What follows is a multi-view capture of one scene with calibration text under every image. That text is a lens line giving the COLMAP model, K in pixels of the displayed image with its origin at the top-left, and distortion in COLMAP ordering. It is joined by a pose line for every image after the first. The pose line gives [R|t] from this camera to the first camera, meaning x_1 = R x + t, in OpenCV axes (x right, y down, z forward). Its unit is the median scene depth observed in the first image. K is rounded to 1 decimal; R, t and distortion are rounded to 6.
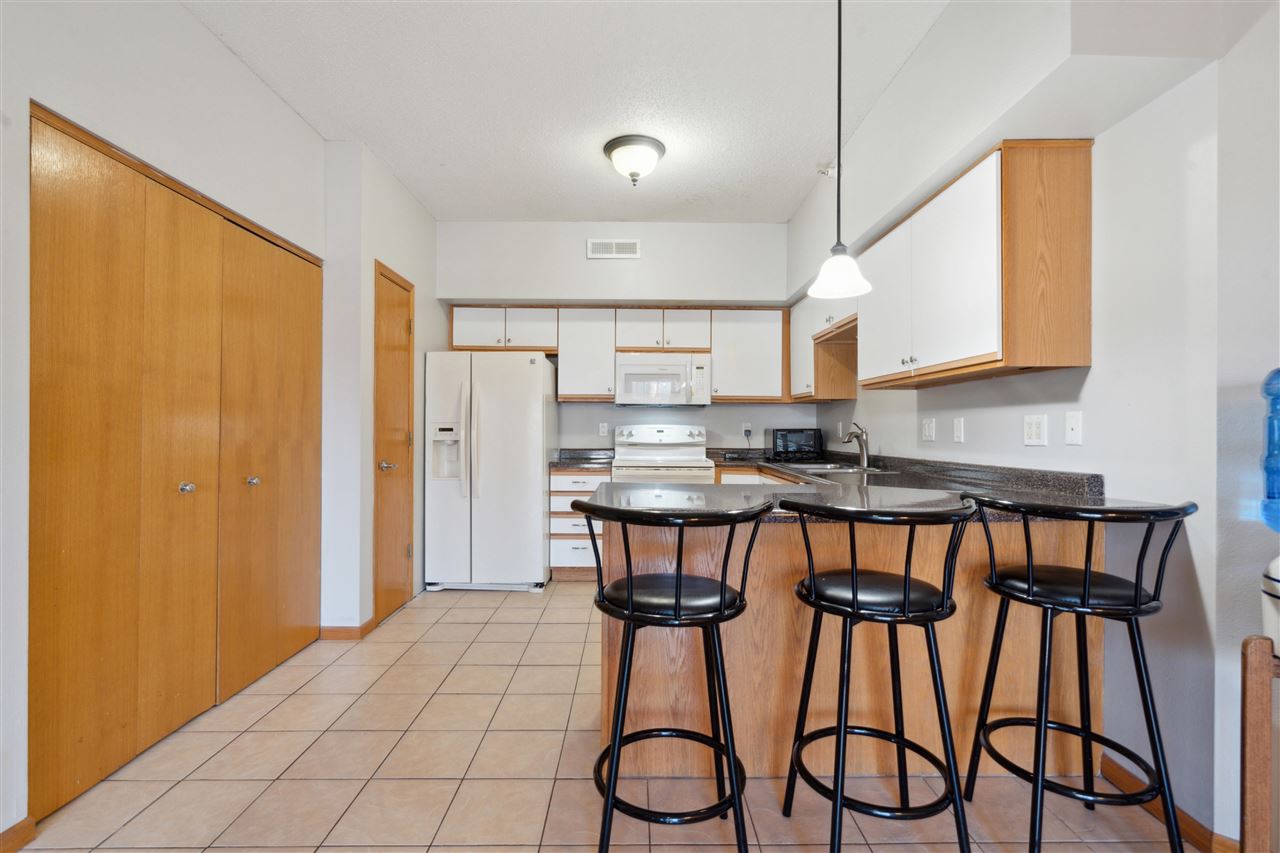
lens RADIAL K [[579.3, 0, 647.8], [0, 579.3, 428.8], [0, 0, 1]] dist [-0.000409, 0.000402]
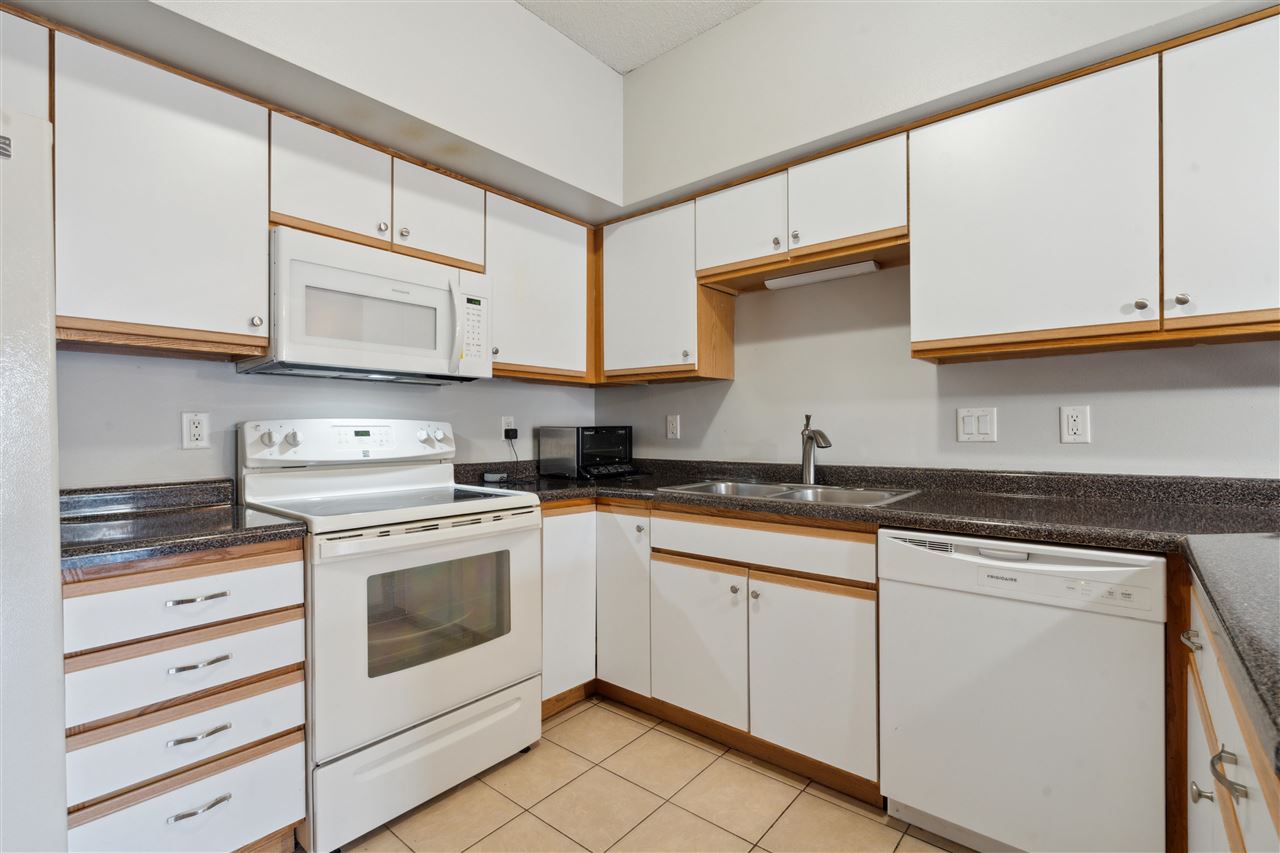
lens RADIAL K [[579.3, 0, 647.8], [0, 579.3, 428.8], [0, 0, 1]] dist [-0.000409, 0.000402]
pose [[0.670712, -0.004699, 0.741703, -0.168304], [0.005366, 0.999985, 0.001483, 0.001428], [-0.741698, 0.002985, 0.670727, 0.557686]]
